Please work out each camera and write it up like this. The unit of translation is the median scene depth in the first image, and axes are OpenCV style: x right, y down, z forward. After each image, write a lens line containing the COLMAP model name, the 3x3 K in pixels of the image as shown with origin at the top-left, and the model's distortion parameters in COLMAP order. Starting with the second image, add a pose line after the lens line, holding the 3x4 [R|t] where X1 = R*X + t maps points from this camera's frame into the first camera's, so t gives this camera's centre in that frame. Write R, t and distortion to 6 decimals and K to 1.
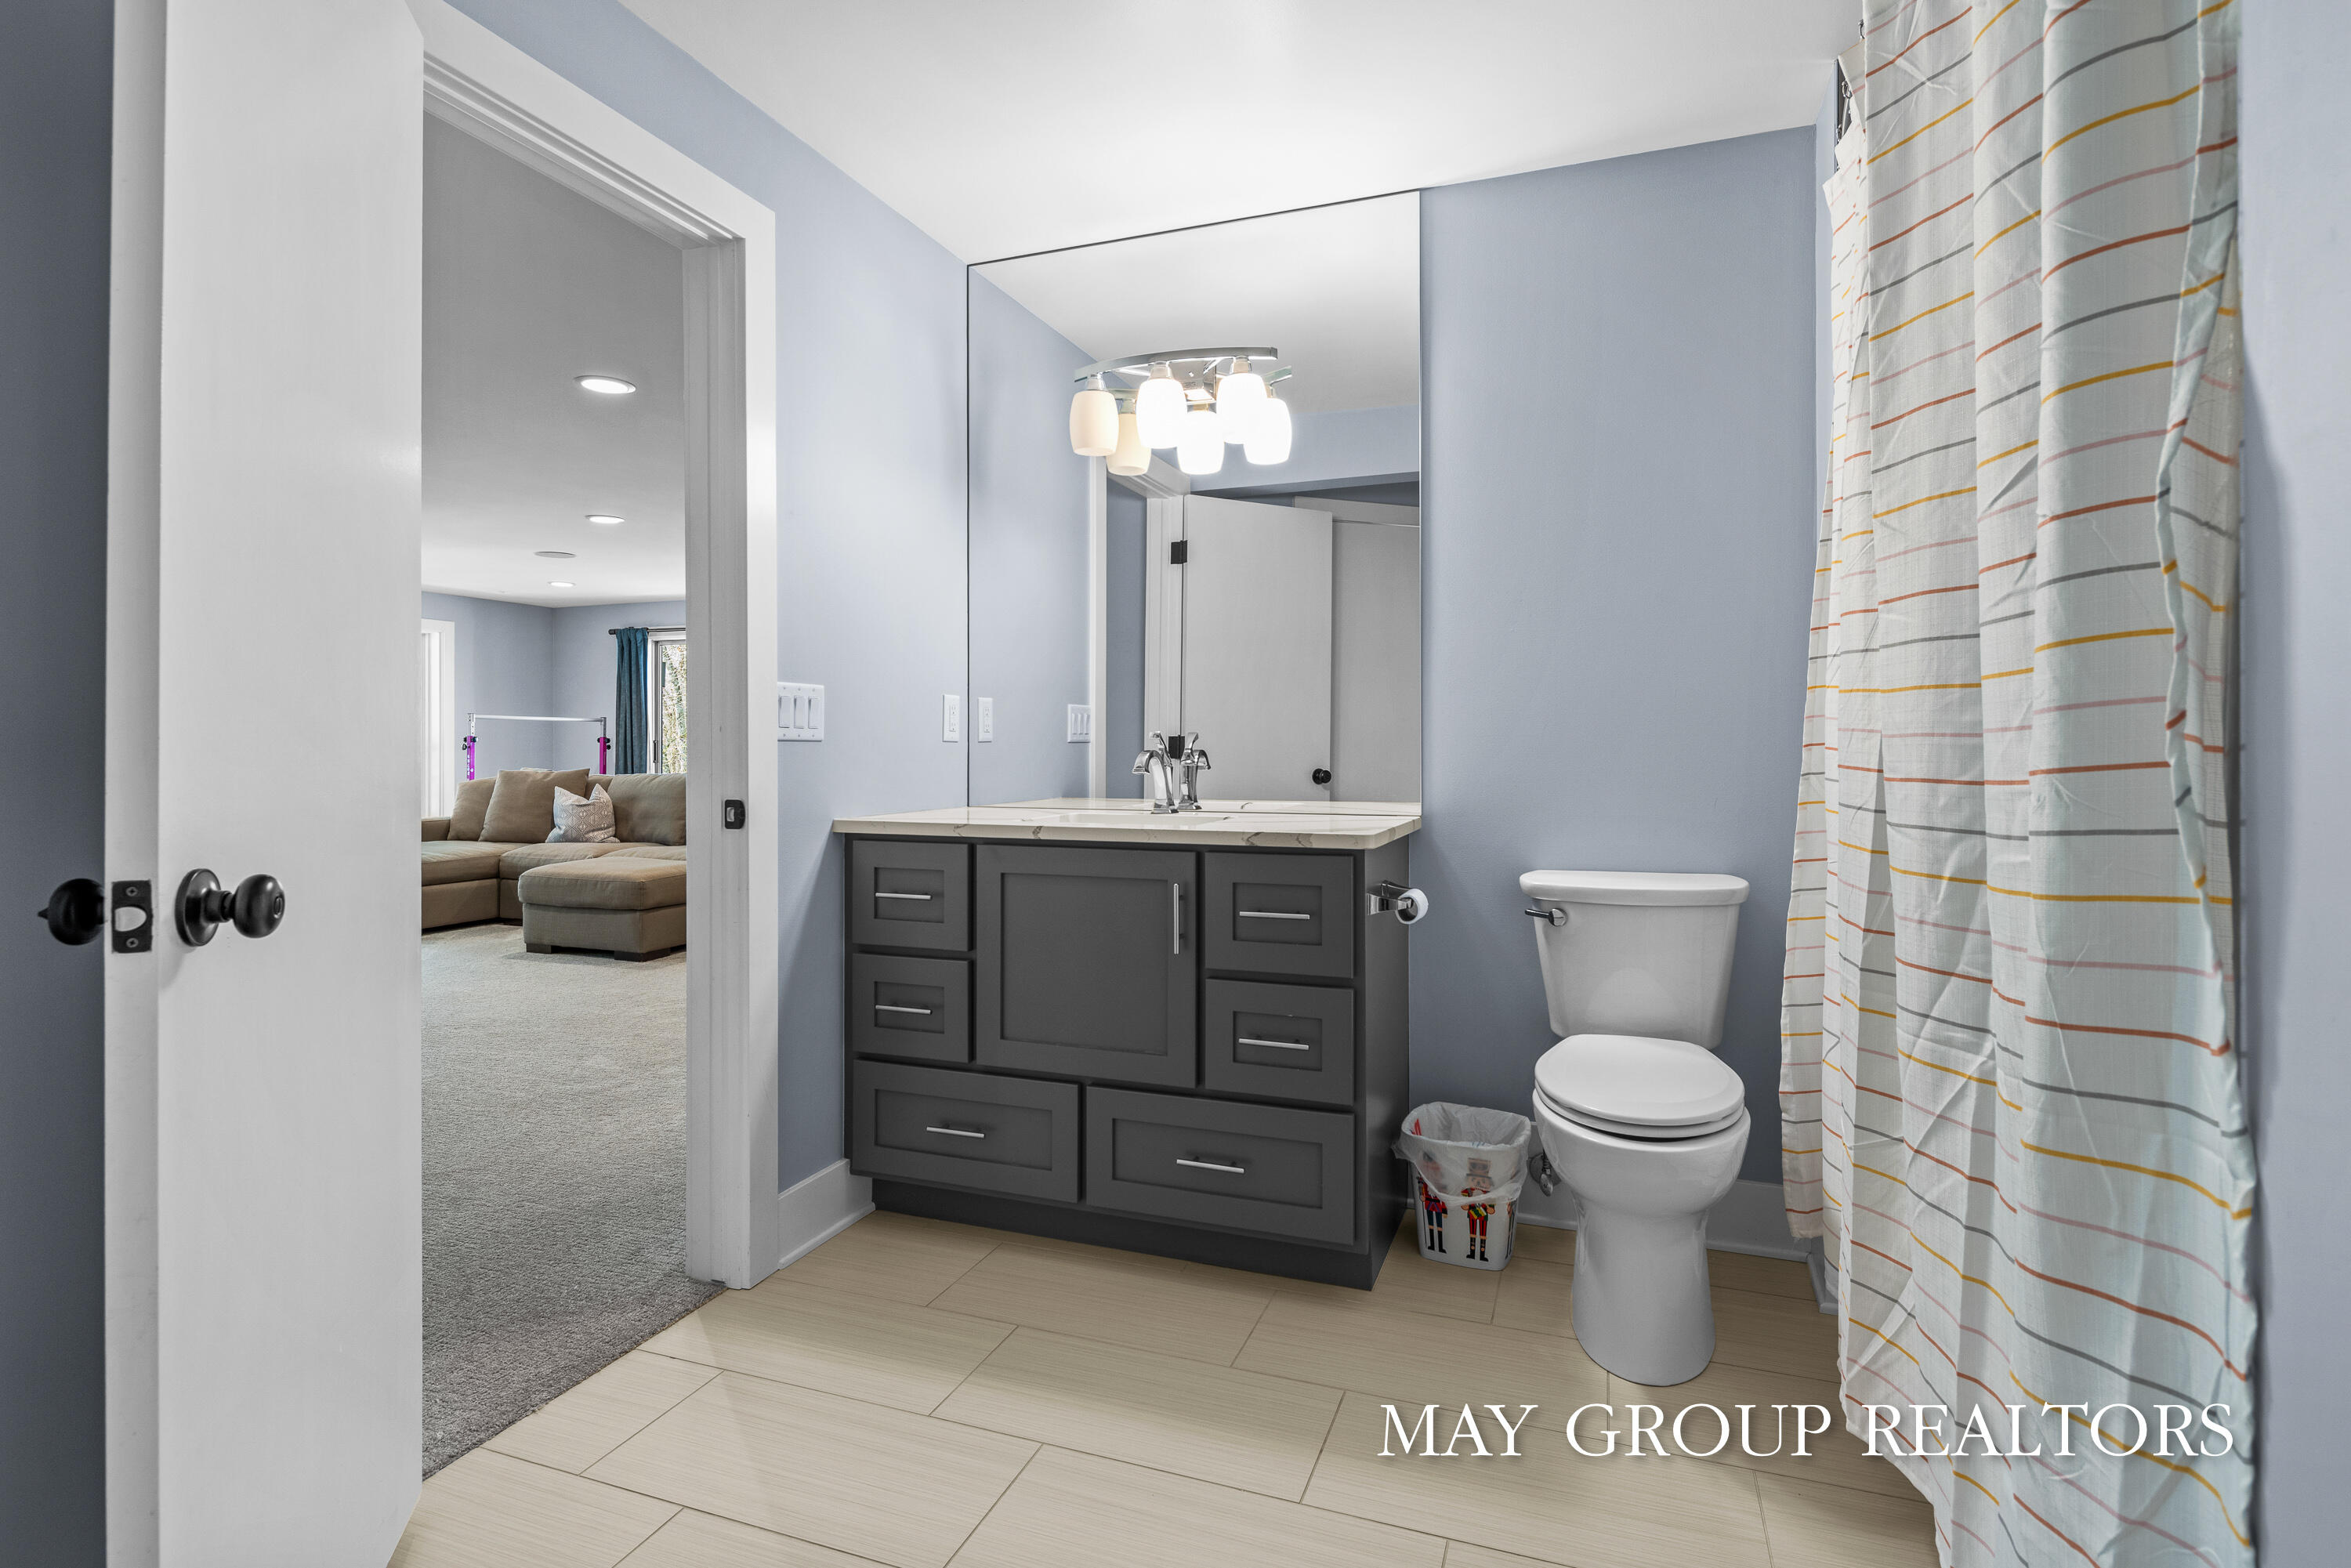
lens RADIAL K [[1150.2, 0, 1170.6], [0, 1150.2, 727.9], [0, 0, 1]] dist [0.001068, 0.000237]
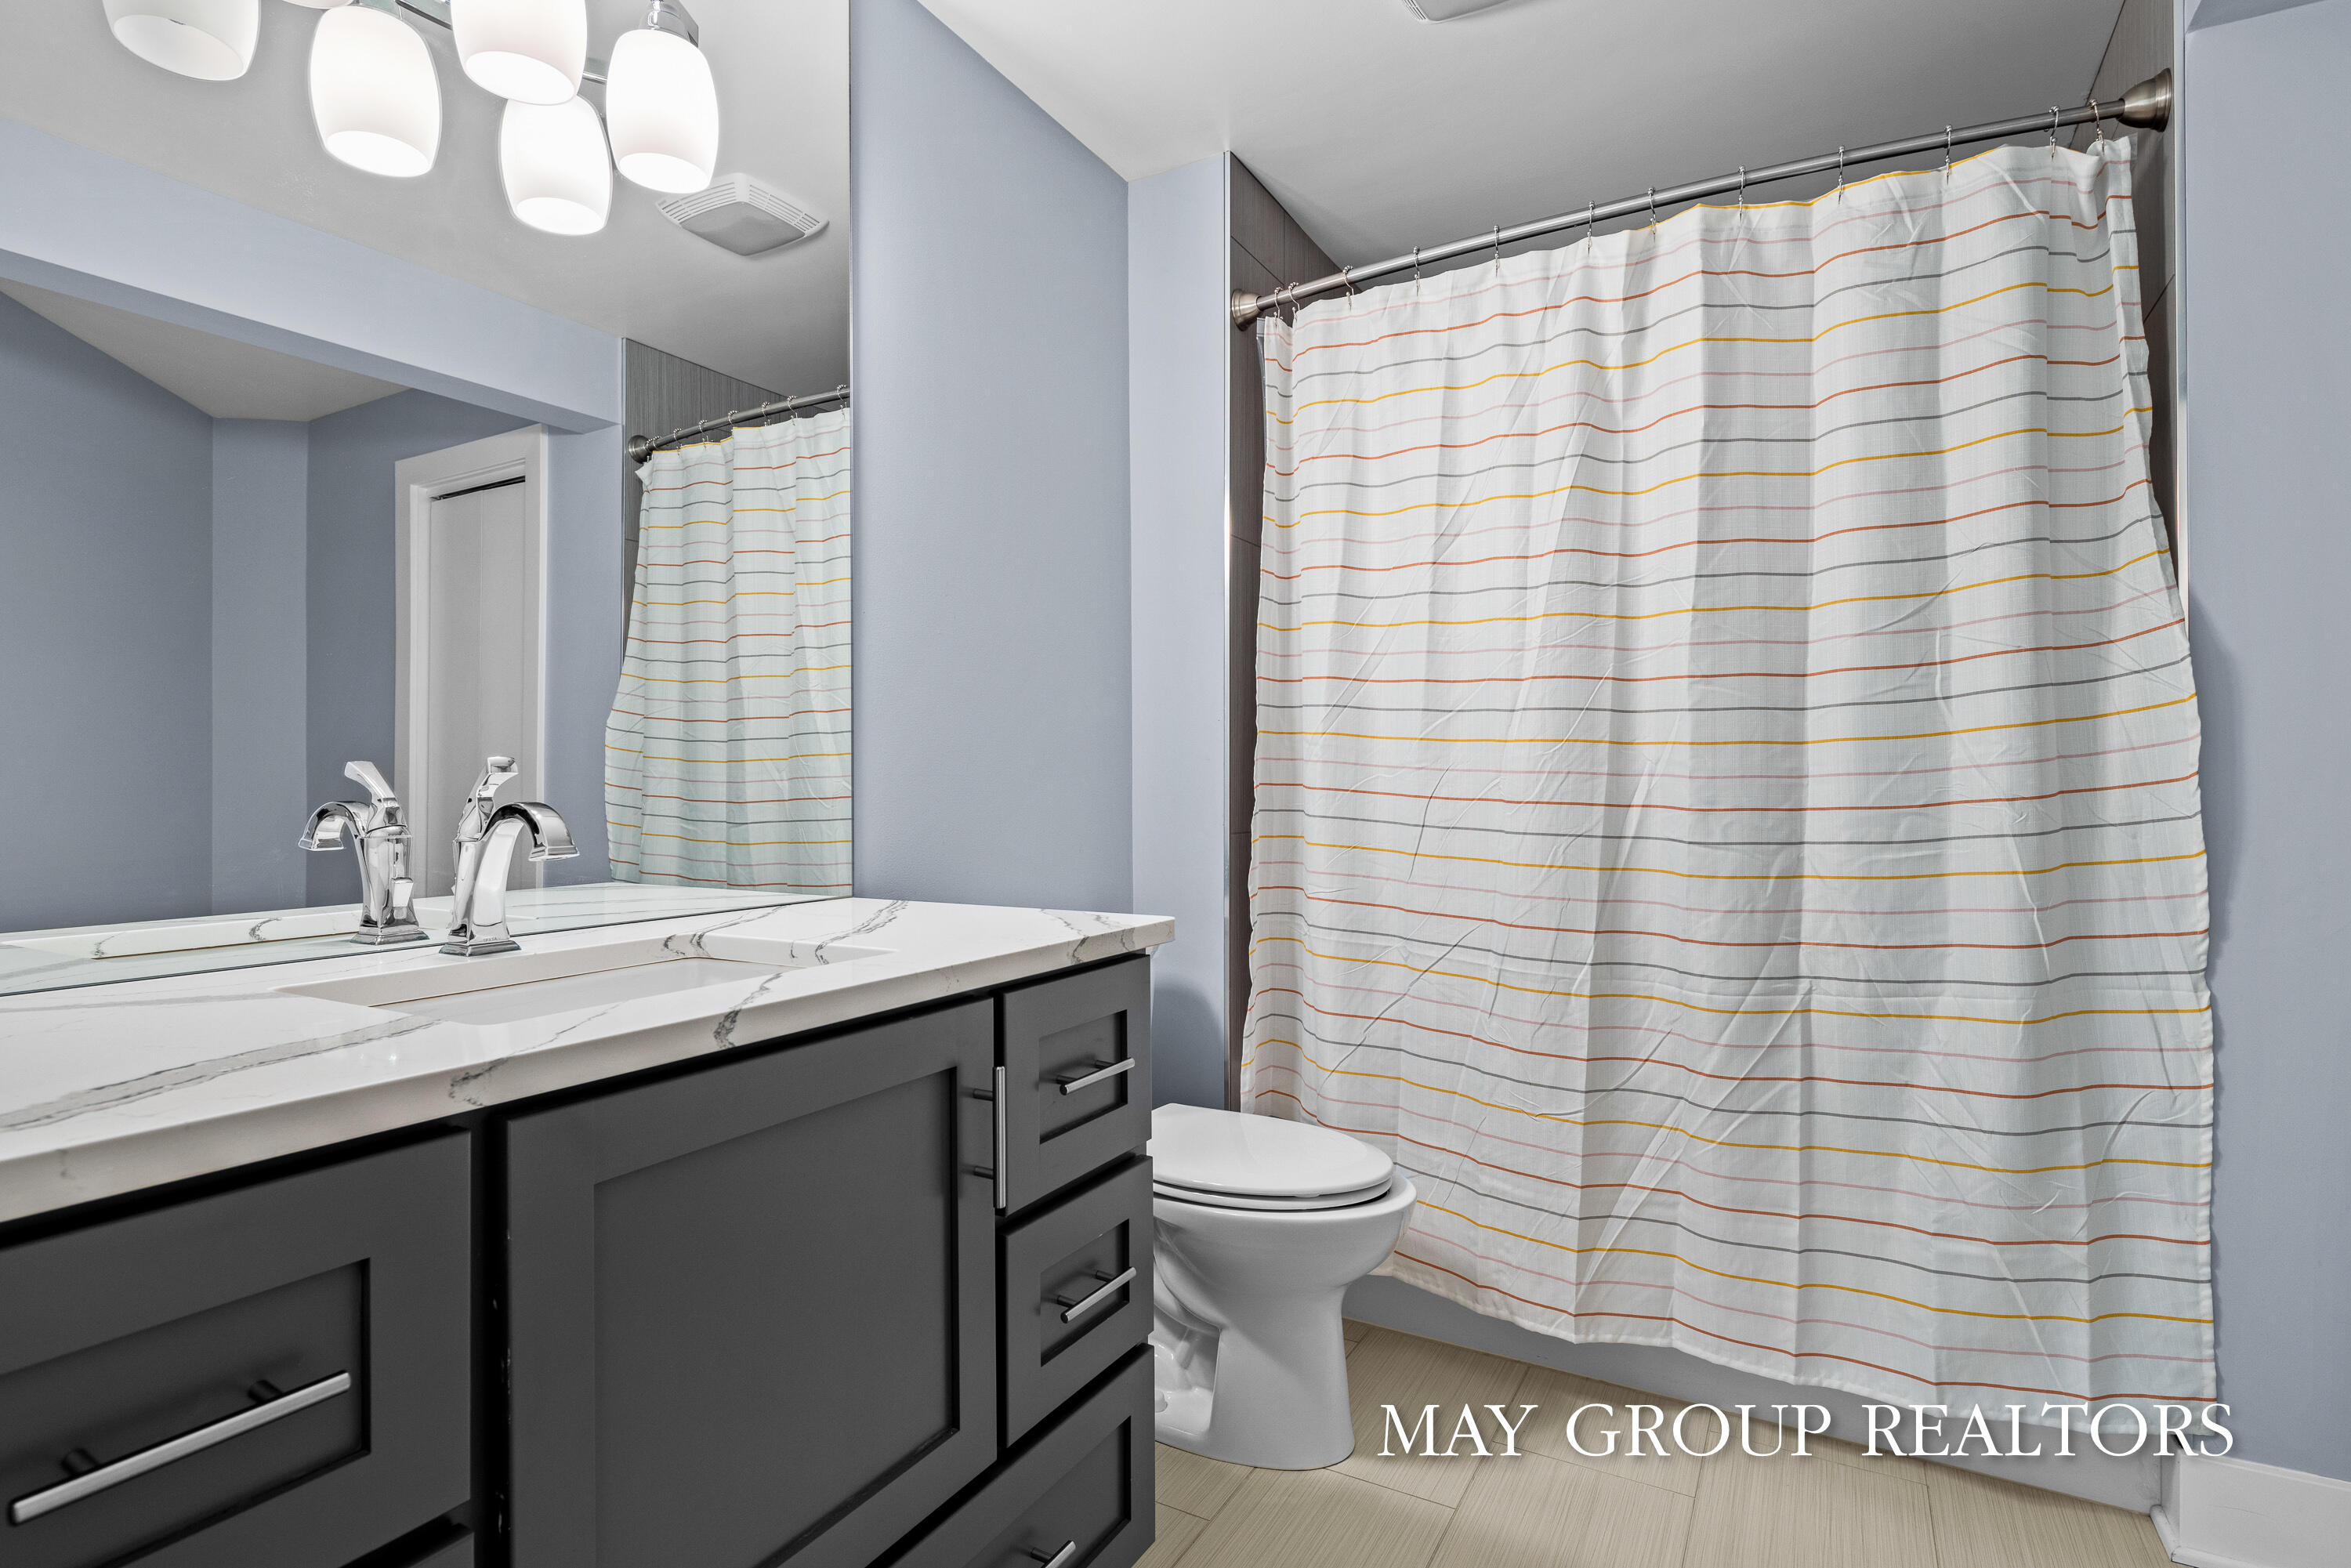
lens RADIAL K [[1165.5, 0, 1175.5], [0, 1165.5, 784.0], [0, 0, 1]] dist [-0.000843, -0.000306]
pose [[0.149136, 0.001096, 0.988816, -0.843359], [-0.011161, 0.999938, 0.000575, 0.022572], [-0.988754, -0.011122, 0.149139, 1.491248]]
